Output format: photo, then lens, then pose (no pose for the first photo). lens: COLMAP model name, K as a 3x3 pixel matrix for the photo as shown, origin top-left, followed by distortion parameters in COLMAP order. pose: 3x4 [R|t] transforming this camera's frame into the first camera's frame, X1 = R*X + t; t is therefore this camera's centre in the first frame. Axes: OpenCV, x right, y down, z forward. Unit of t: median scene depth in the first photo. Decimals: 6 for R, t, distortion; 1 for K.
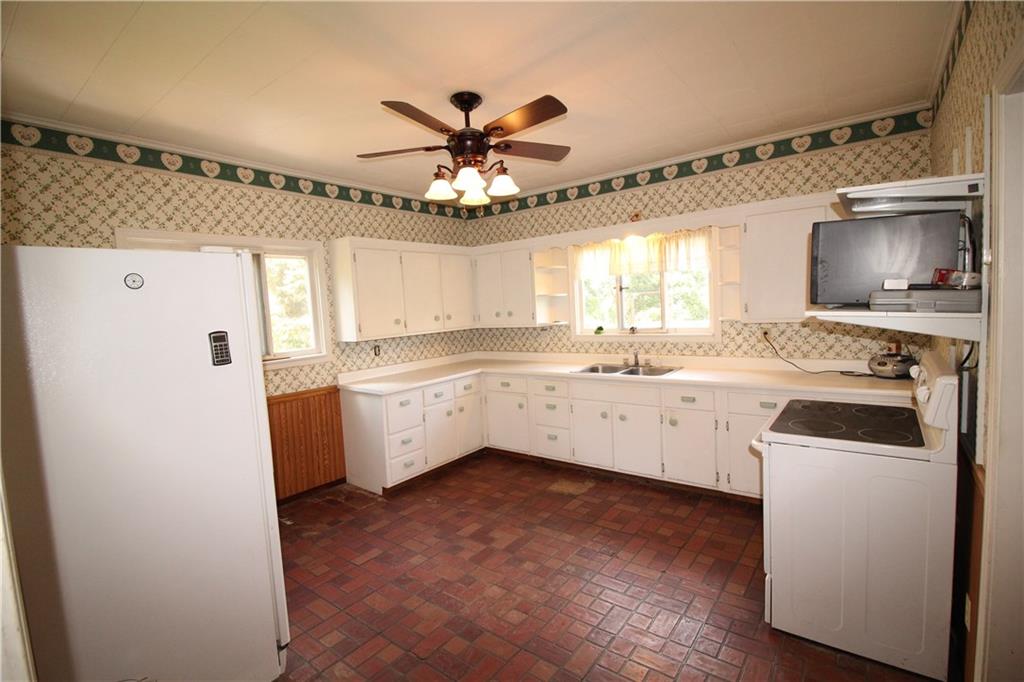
lens RADIAL K [[475.4, 0, 515.0], [0, 475.4, 339.9], [0, 0, 1]] dist [0.014208, 0.000129]
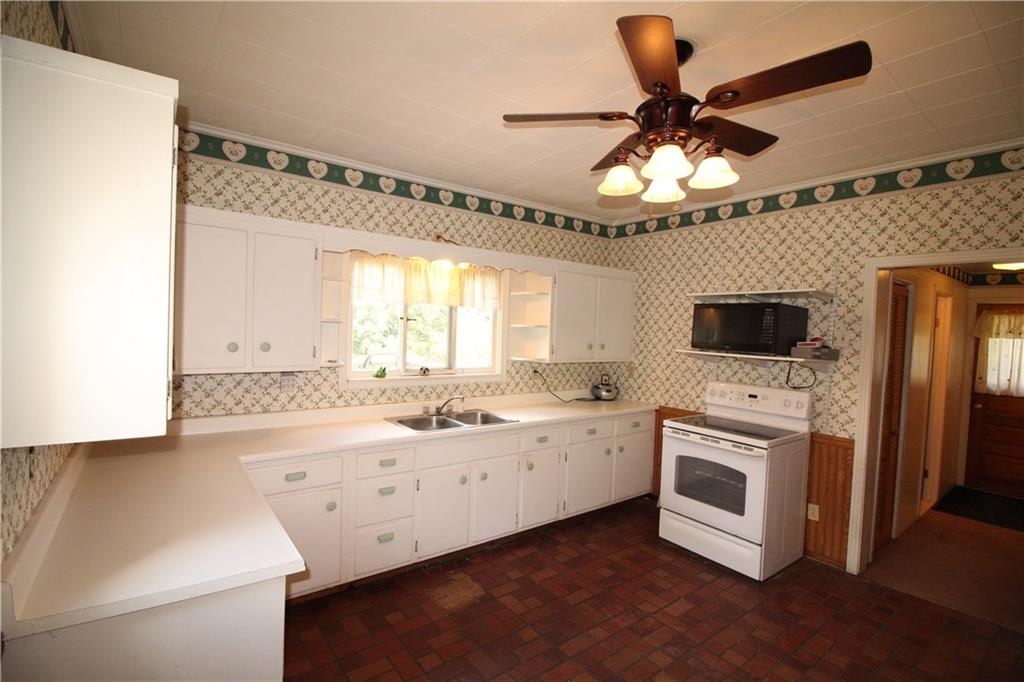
lens RADIAL K [[475.4, 0, 512.6], [0, 475.4, 339.9], [0, 0, 1]] dist [0.014208, 0.000129]
pose [[0.274348, 0.035131, 0.960989, -0.623160], [0.028315, 0.998604, -0.044590, -0.041740], [-0.961214, 0.039444, 0.272970, 0.770994]]
